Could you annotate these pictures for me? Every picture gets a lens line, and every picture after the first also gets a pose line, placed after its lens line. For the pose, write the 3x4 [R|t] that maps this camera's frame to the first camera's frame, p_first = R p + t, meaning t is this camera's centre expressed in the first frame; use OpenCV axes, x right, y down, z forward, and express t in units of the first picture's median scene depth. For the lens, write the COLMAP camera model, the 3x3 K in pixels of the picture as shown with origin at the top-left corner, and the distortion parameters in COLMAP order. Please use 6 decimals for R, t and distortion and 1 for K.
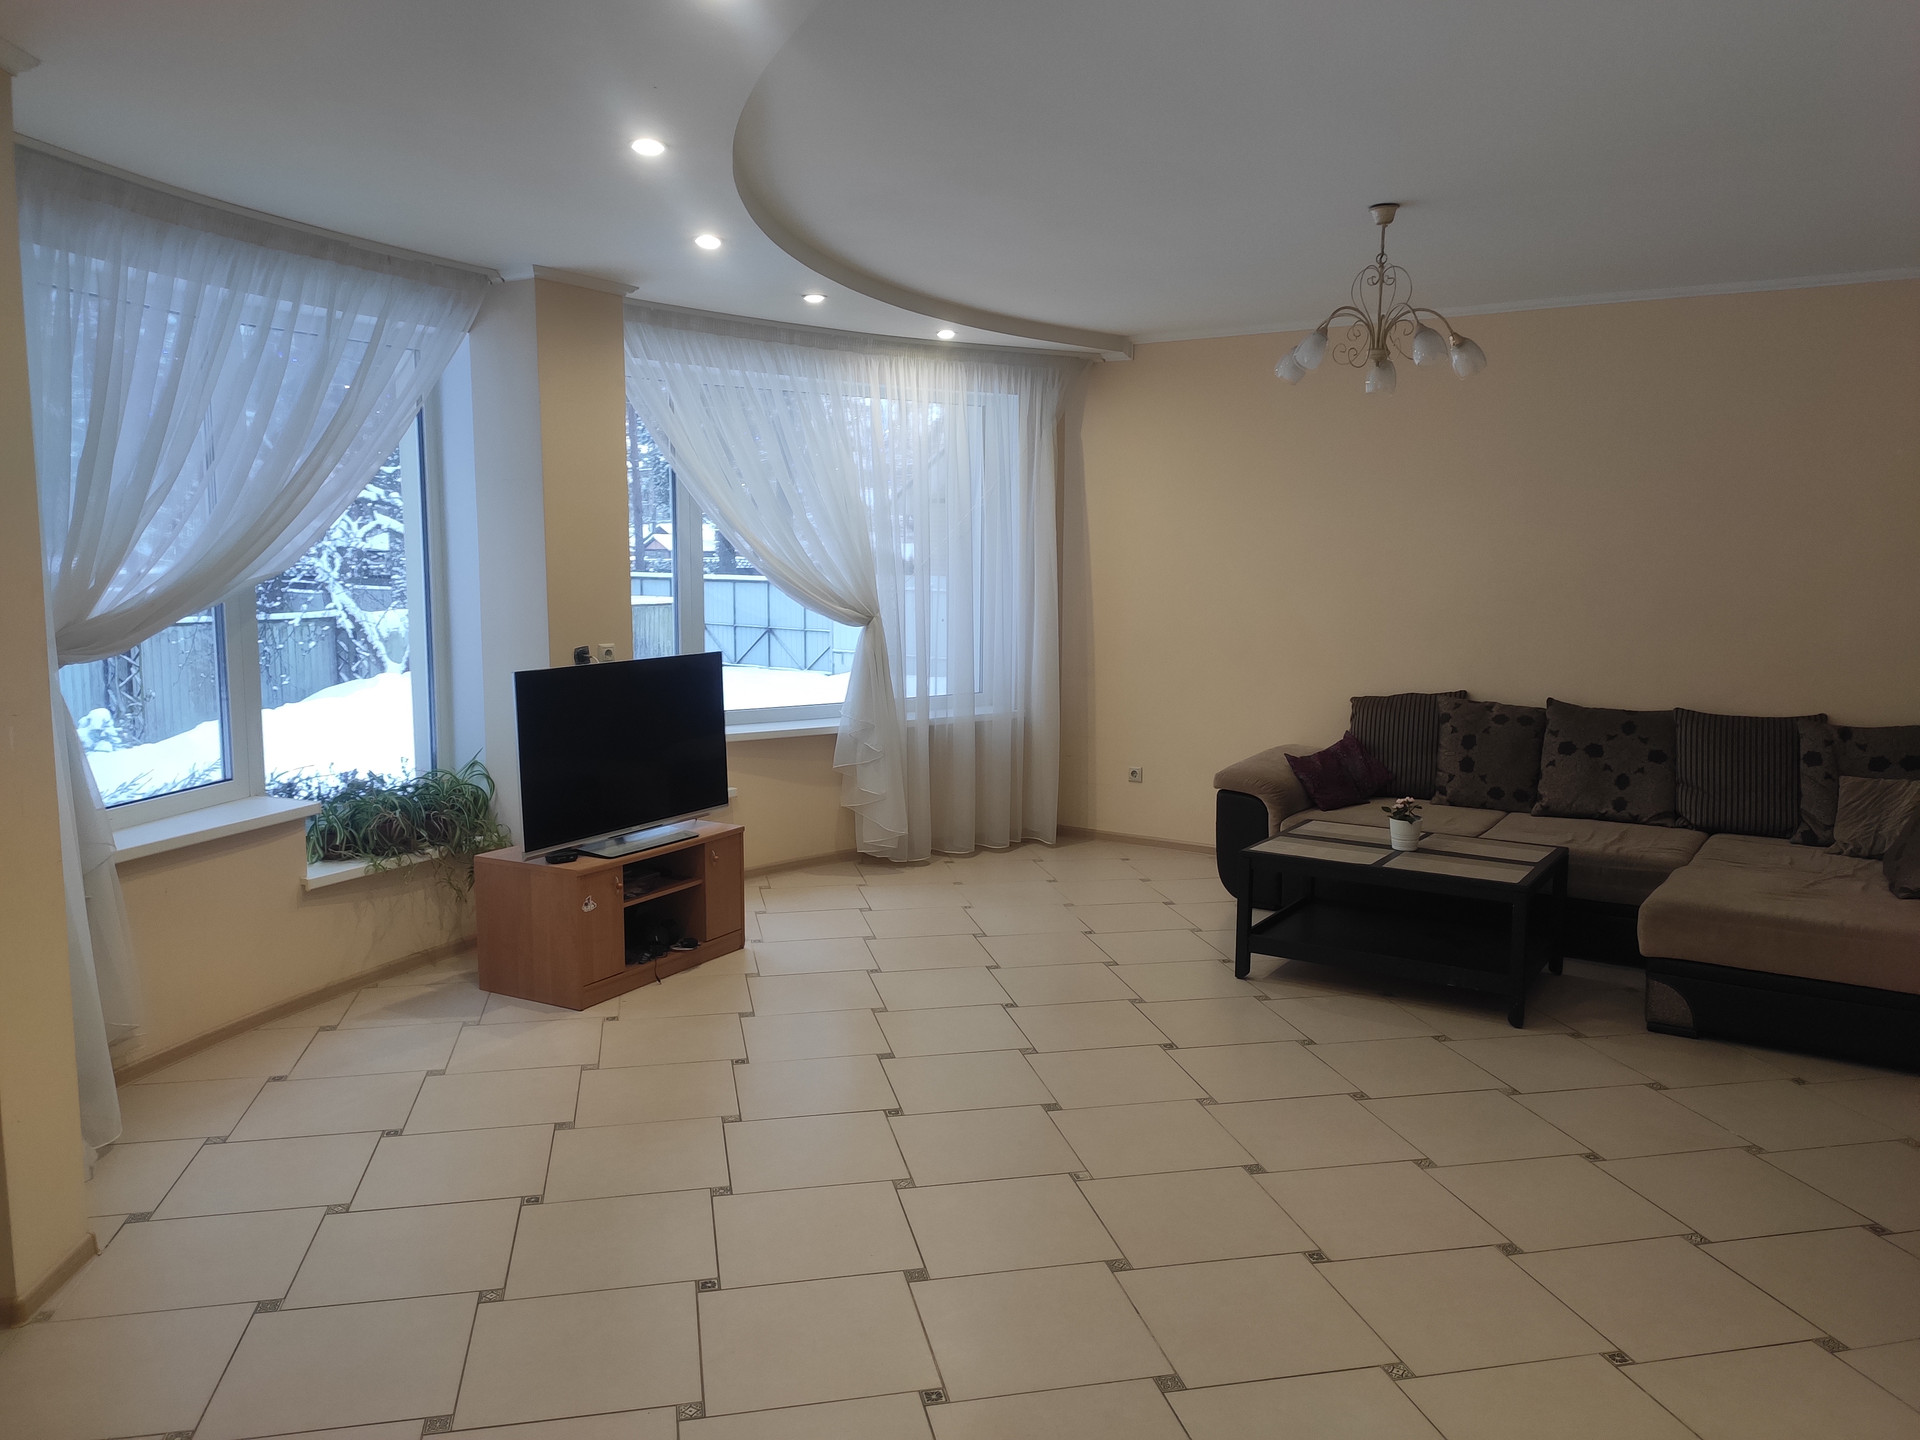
lens RADIAL K [[1466.1, 0, 993.7], [0, 1466.1, 724.6], [0, 0, 1]] dist [0.094131, -0.126345]
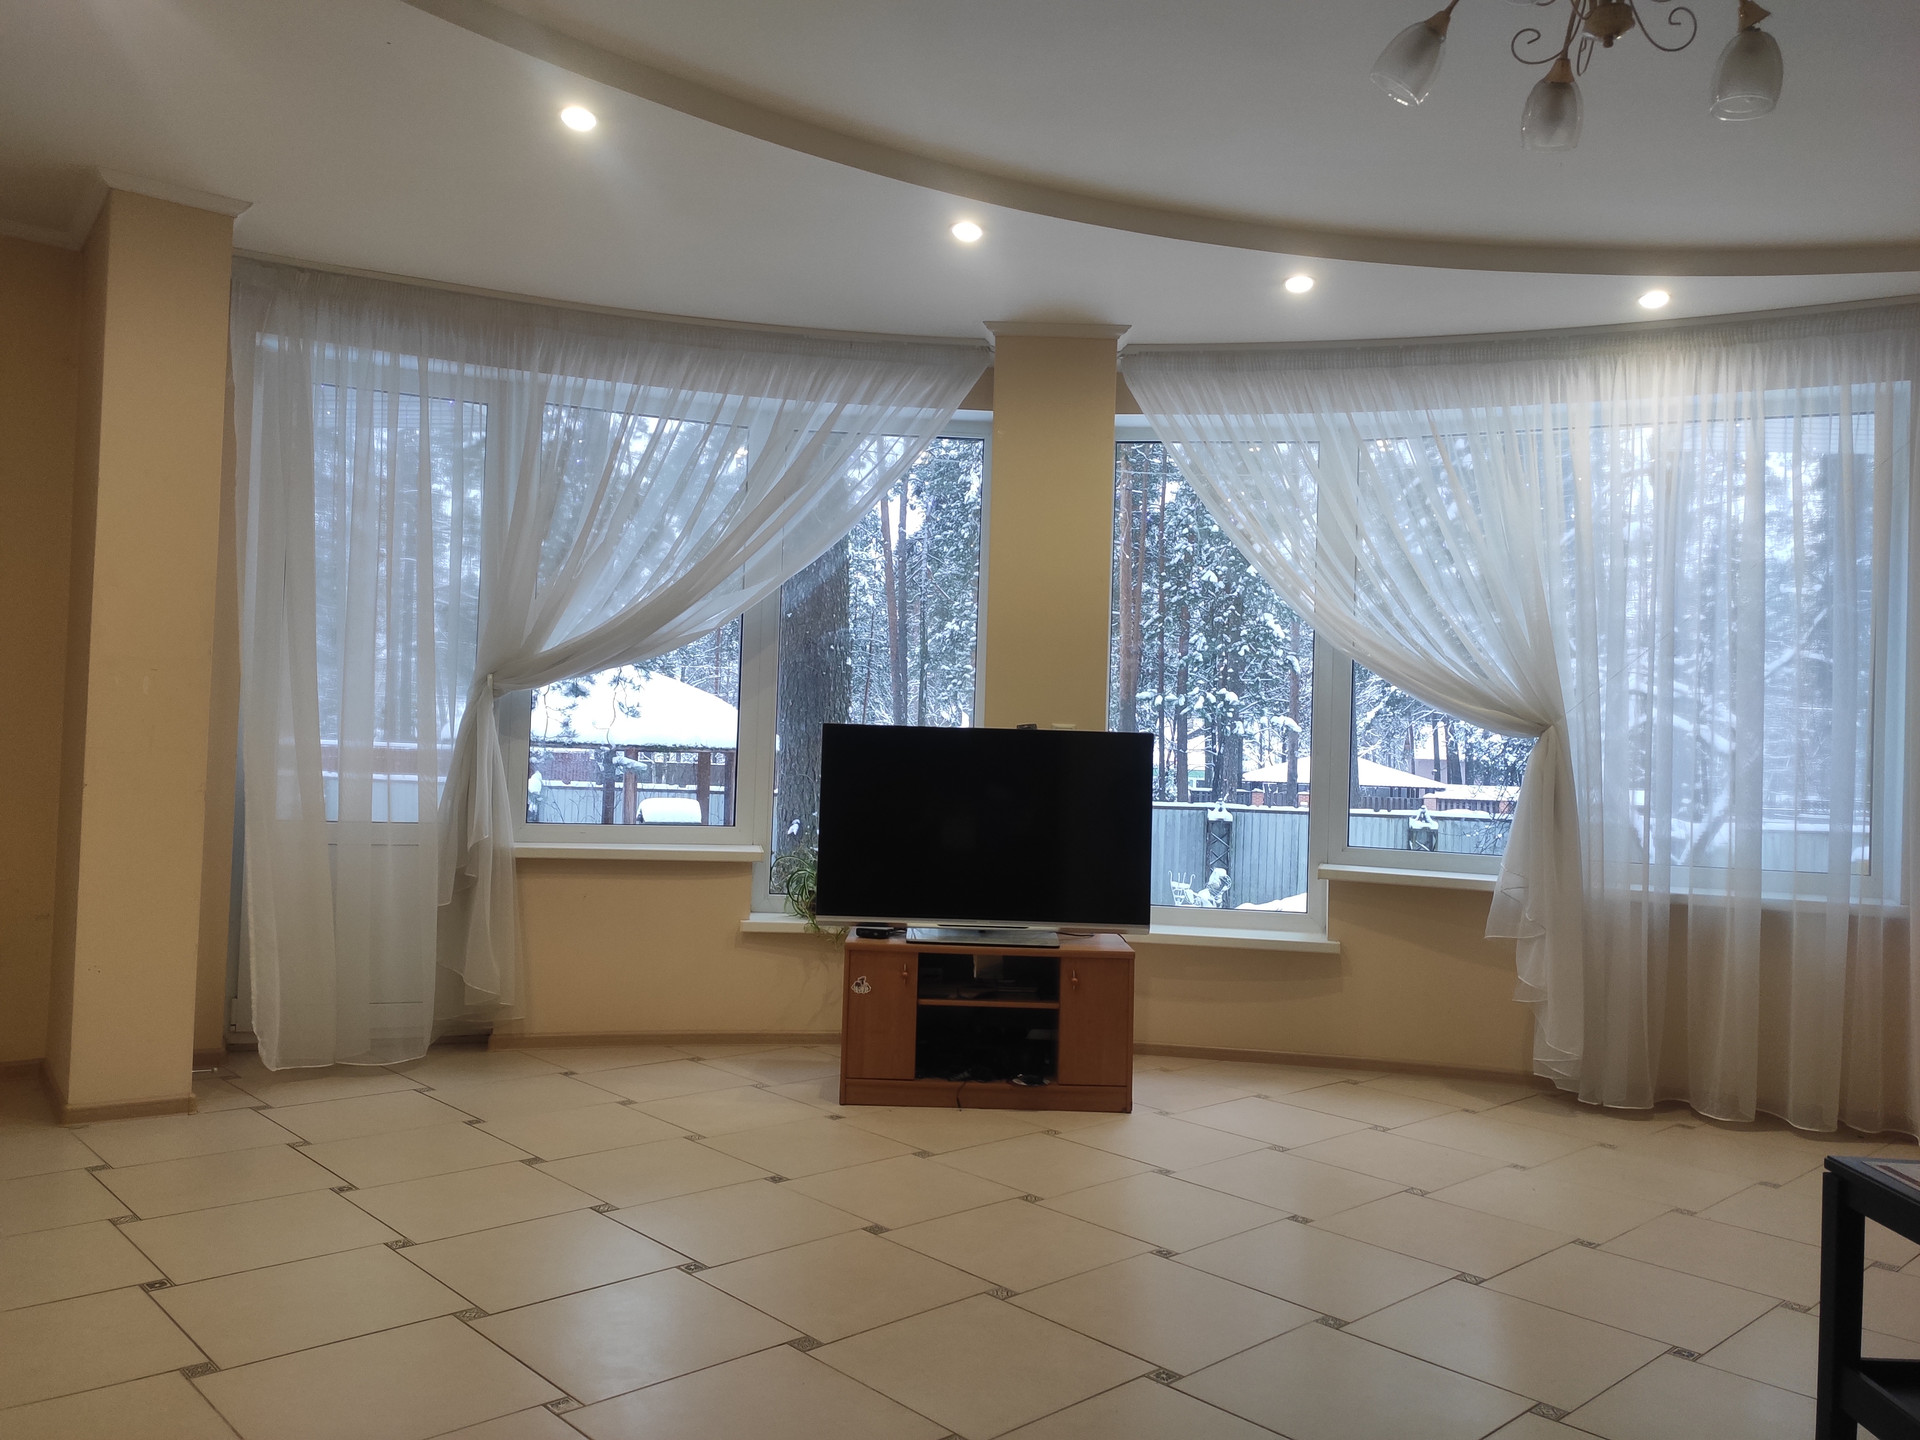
lens RADIAL K [[1466.1, 0, 993.7], [0, 1466.1, 724.6], [0, 0, 1]] dist [0.094131, -0.126345]
pose [[0.503675, -0.012721, -0.863799, 0.461322], [-0.139620, 0.985548, -0.095925, 0.033601], [0.852536, 0.168919, 0.494620, 0.509179]]
